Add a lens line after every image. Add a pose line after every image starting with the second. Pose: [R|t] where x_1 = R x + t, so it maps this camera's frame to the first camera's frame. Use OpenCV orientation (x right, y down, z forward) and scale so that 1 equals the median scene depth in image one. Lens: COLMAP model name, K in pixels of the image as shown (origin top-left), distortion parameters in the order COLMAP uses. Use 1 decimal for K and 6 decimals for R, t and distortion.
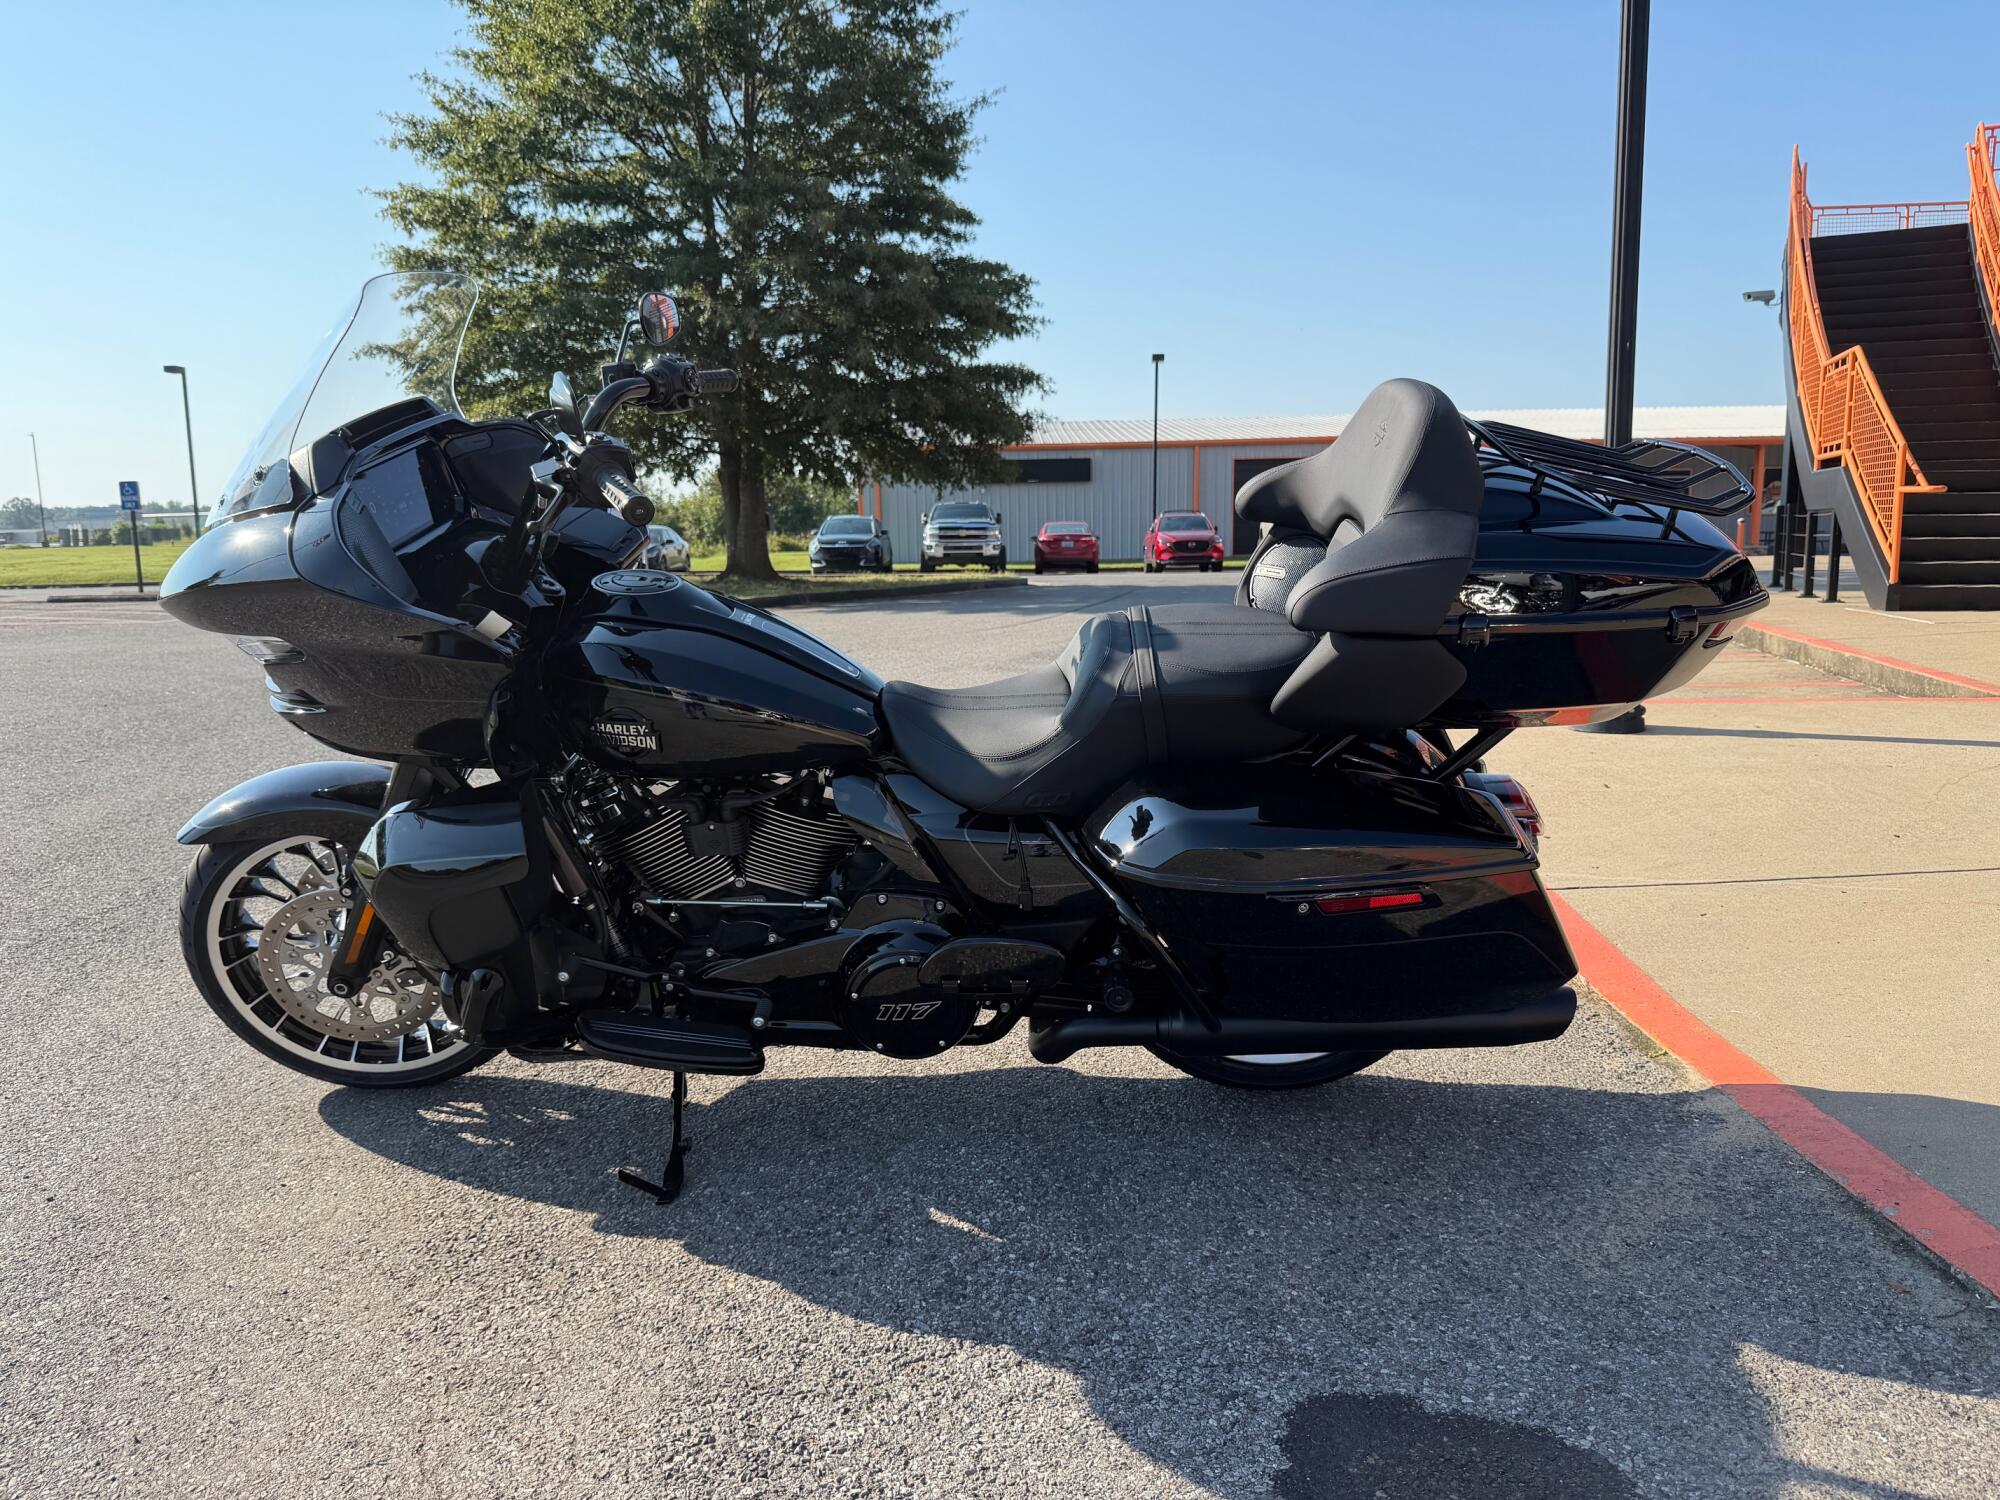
lens RADIAL K [[1407.6, 0, 1014.9], [0, 1407.6, 825.0], [0, 0, 1]] dist [0.065305, -0.123651]
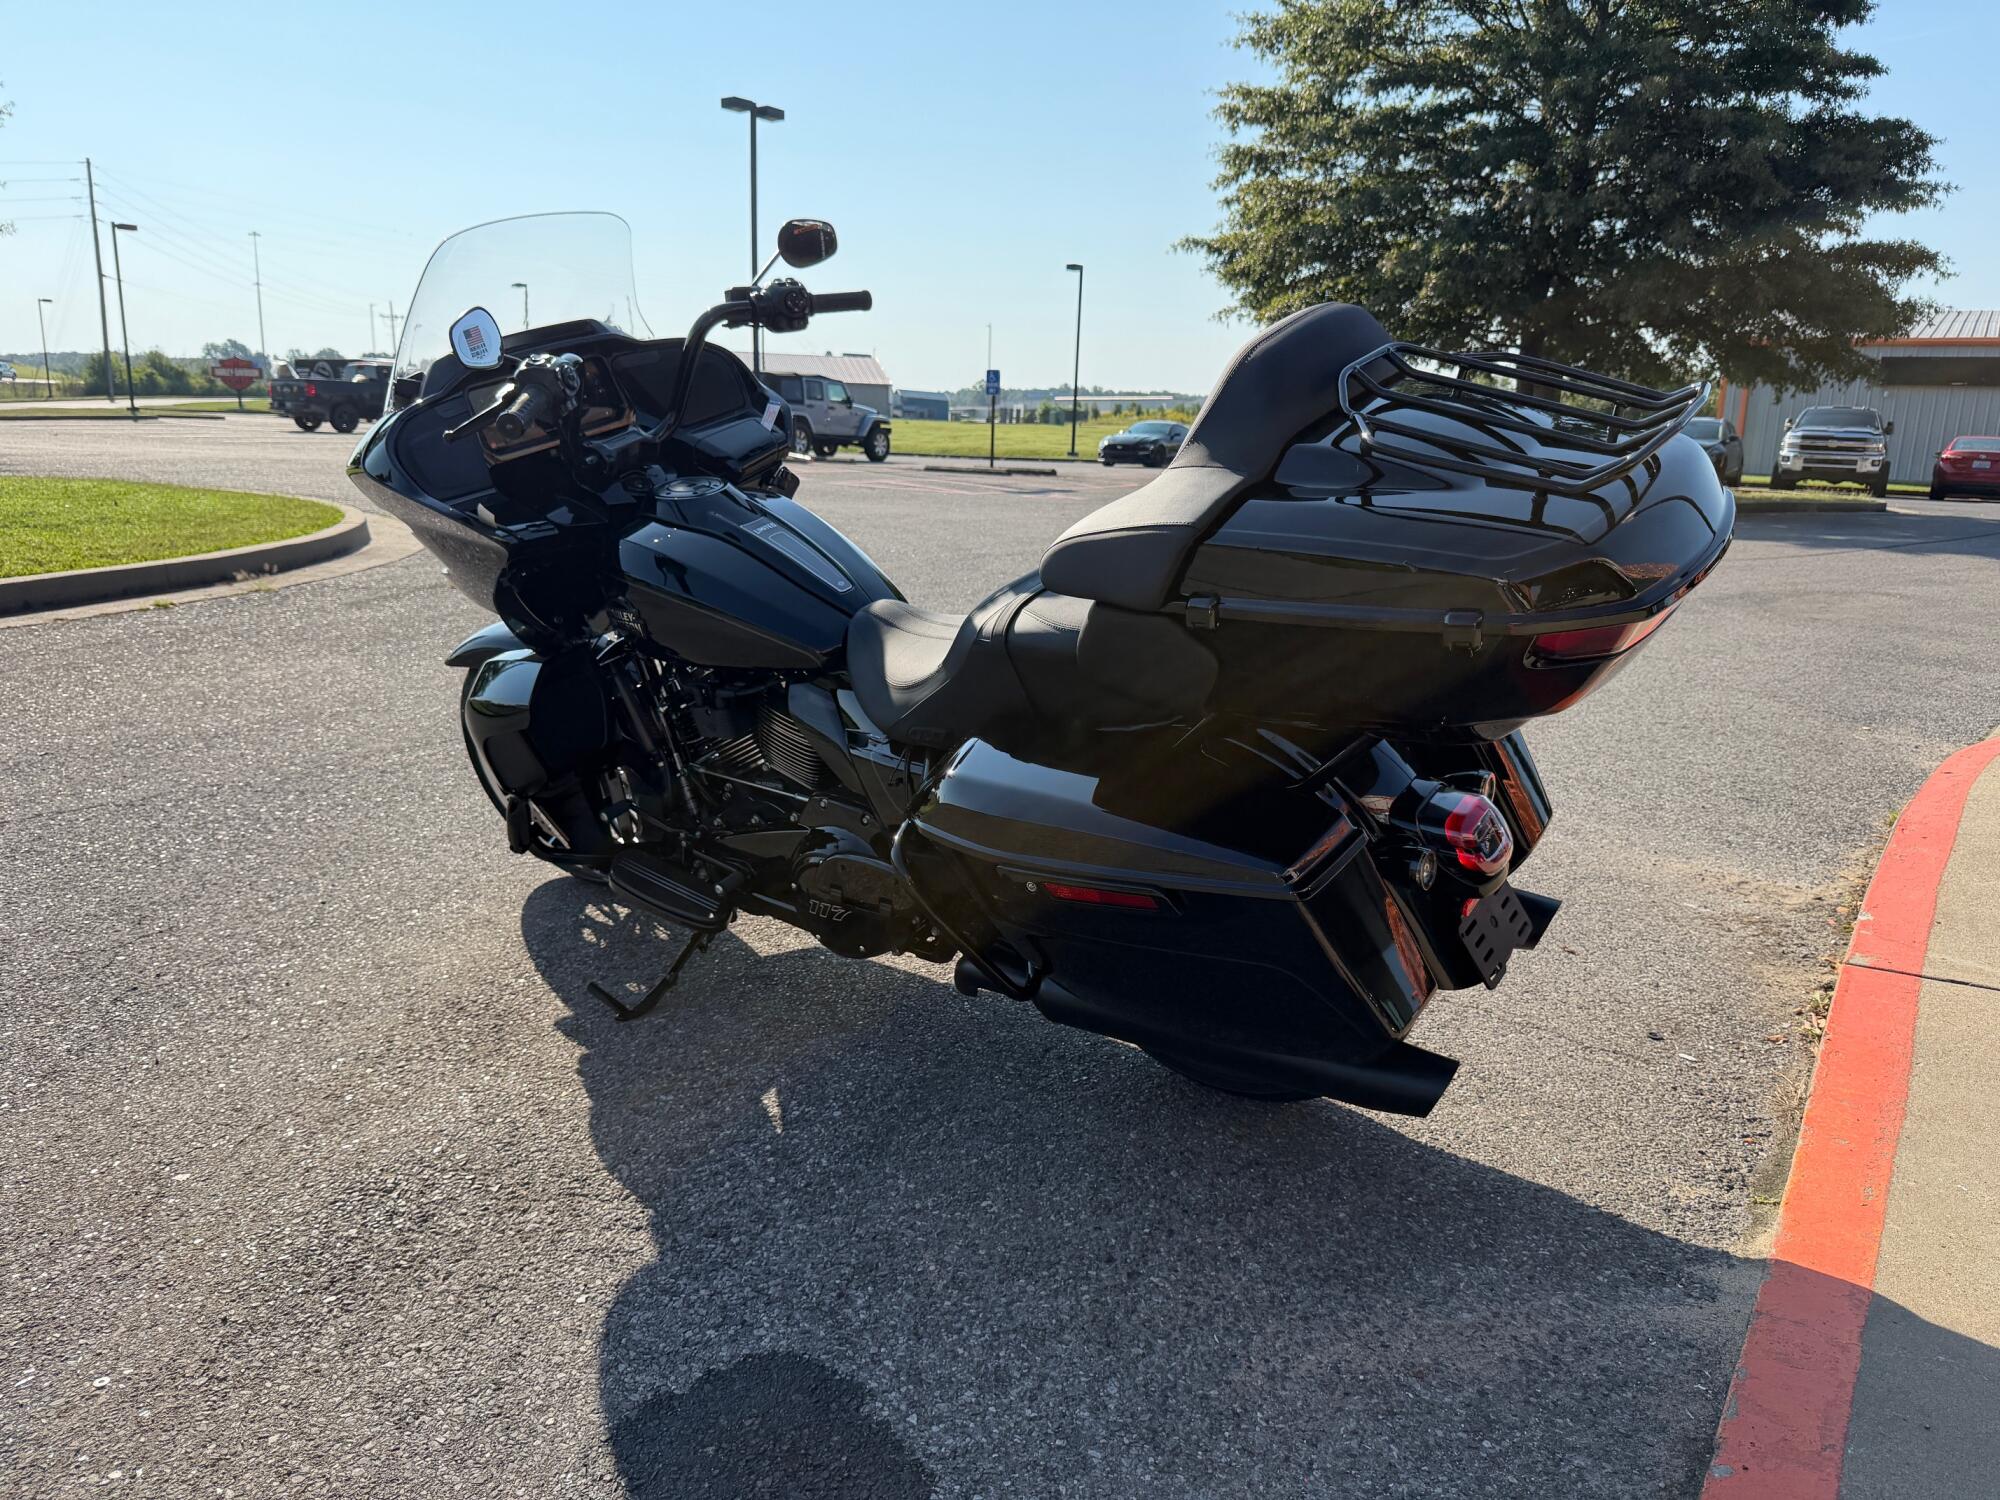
lens RADIAL K [[1442.6, 0, 1002.9], [0, 1442.6, 790.0], [0, 0, 1]] dist [0.003977, -0.031202]
pose [[0.828652, 0.169484, -0.533490, 0.068186], [-0.146594, 0.985505, 0.085384, -0.006785], [0.540228, 0.007453, 0.841486, 0.021682]]
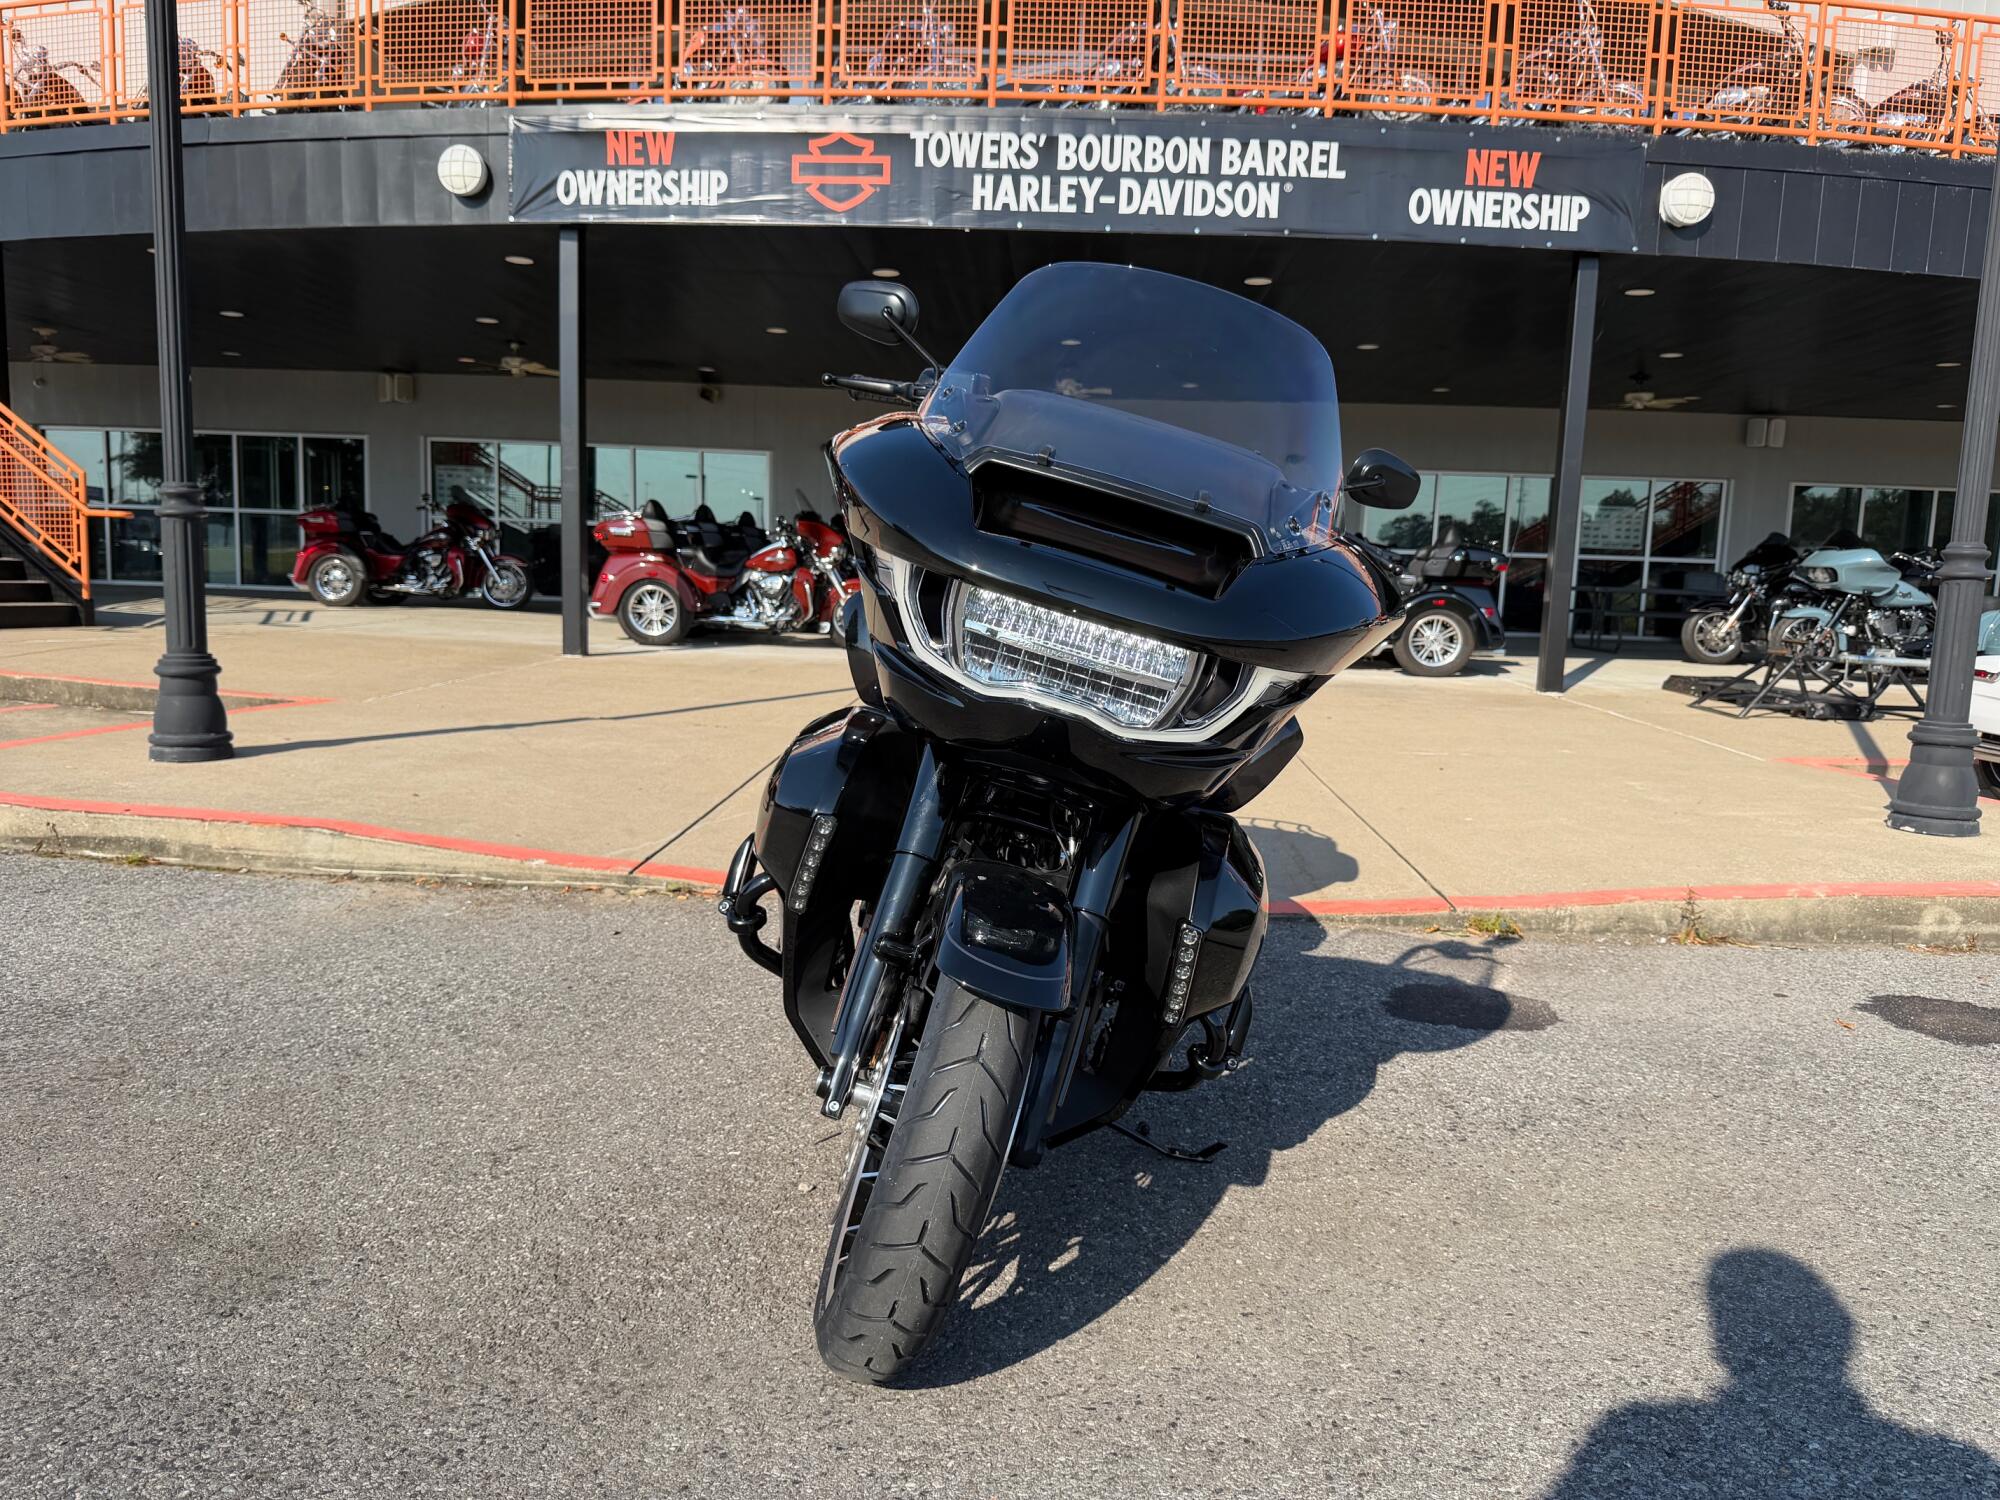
lens RADIAL K [[1442.6, 0, 1002.9], [0, 1442.6, 790.0], [0, 0, 1]] dist [0.003977, -0.031202]
pose [[0.017922, -0.125181, 0.991972, -0.153944], [0.166668, 0.978624, 0.120486, -0.021003], [-0.985850, 0.163171, 0.038403, 0.122737]]
